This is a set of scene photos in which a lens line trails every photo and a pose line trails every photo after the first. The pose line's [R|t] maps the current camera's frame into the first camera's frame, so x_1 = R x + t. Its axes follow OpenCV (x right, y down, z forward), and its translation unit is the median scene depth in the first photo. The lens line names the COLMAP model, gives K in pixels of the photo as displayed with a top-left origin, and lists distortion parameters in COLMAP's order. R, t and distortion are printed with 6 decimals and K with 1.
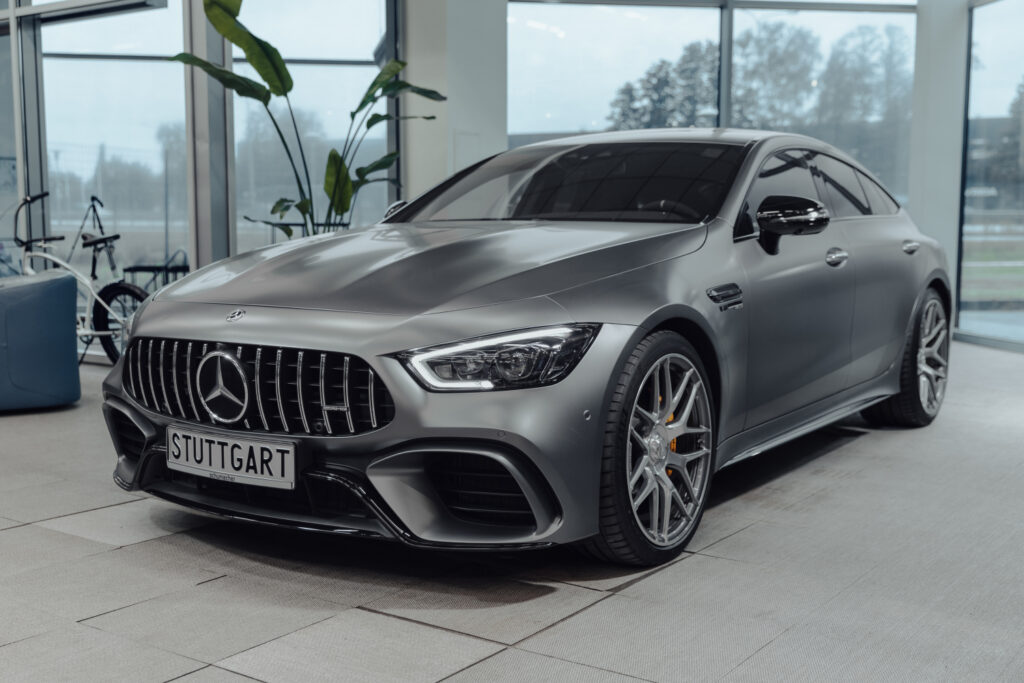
lens RADIAL K [[1158.2, 0, 502.2], [0, 1158.2, 352.2], [0, 0, 1]] dist [0.083289, 0.000000]
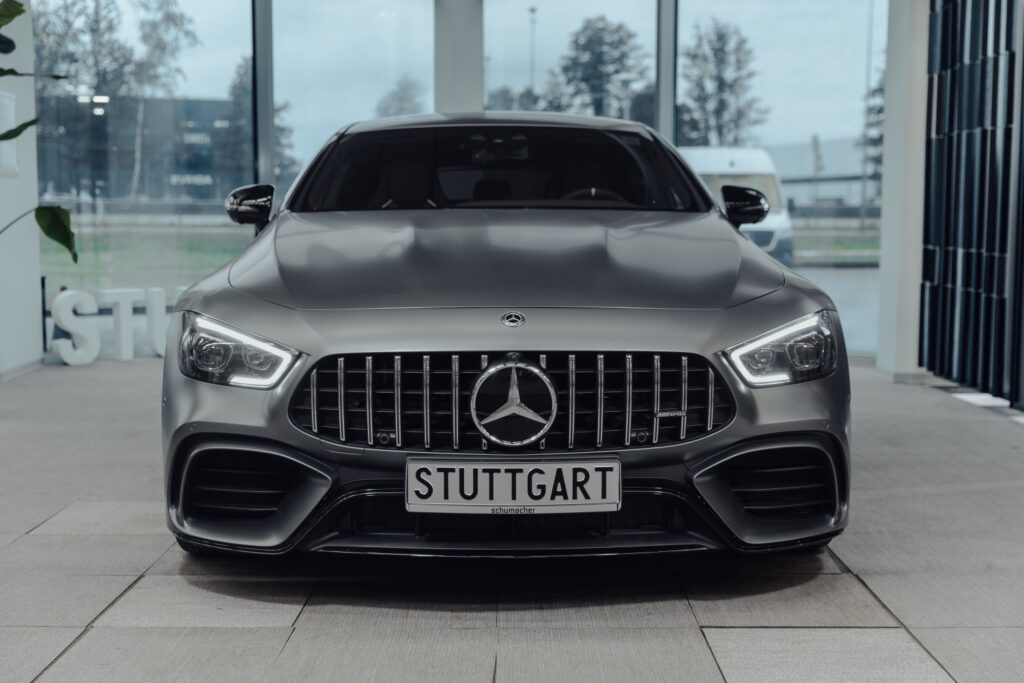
lens RADIAL K [[1350.5, 0, 510.6], [0, 1350.5, 332.1], [0, 0, 1]] dist [0.040152, 0.000000]
pose [[0.811928, -0.051690, 0.581465, -0.822768], [0.064305, 0.997930, -0.001081, -0.022137], [-0.580205, 0.038268, 0.813571, 0.196246]]
